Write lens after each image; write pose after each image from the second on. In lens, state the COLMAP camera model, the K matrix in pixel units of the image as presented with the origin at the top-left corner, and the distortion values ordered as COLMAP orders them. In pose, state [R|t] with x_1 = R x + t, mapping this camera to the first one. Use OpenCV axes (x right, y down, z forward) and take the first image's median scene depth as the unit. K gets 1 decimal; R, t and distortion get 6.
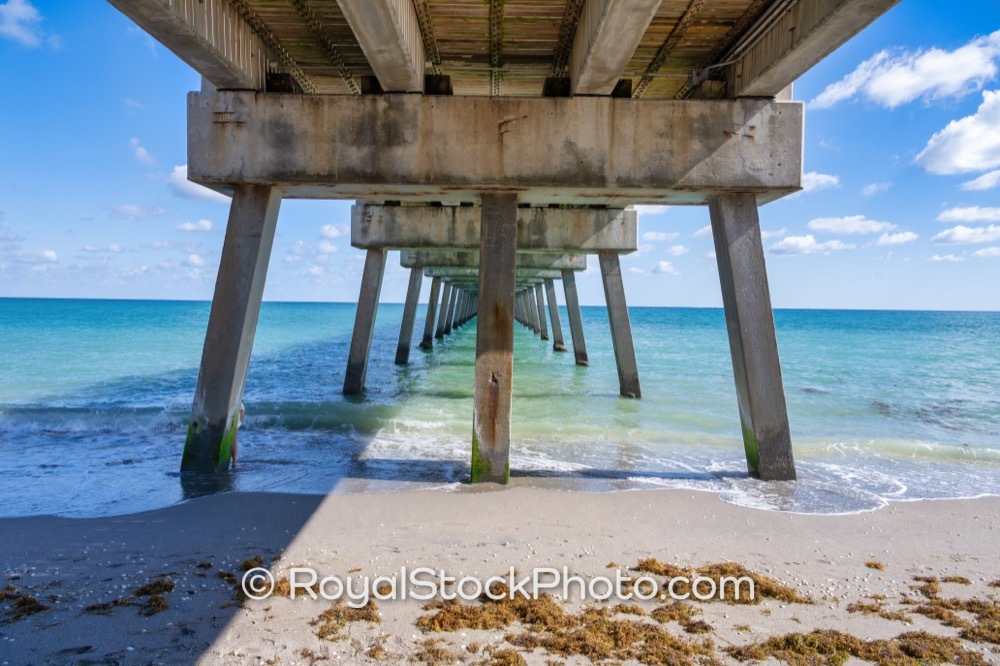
lens RADIAL K [[700.8, 0, 492.4], [0, 700.8, 323.1], [0, 0, 1]] dist [-0.022531, -0.009110]
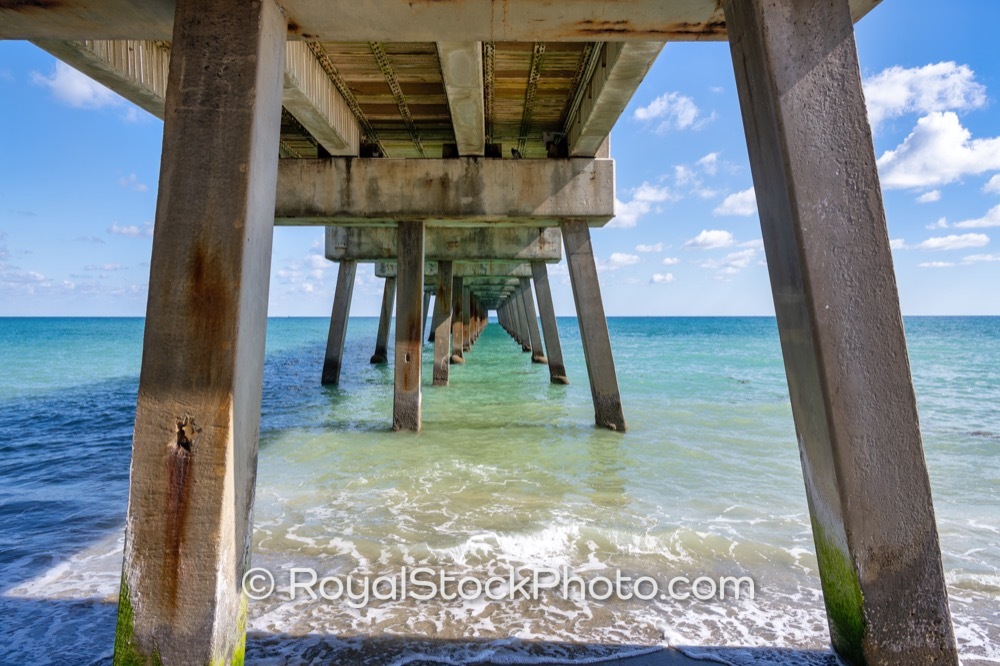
lens RADIAL K [[700.8, 0, 498.8], [0, 700.8, 329.2], [0, 0, 1]] dist [-0.022531, -0.009110]
pose [[0.999876, -0.015292, 0.003741, 0.088234], [0.015326, 0.999841, -0.009098, 0.012380], [-0.003601, 0.009155, 0.999952, 0.305373]]
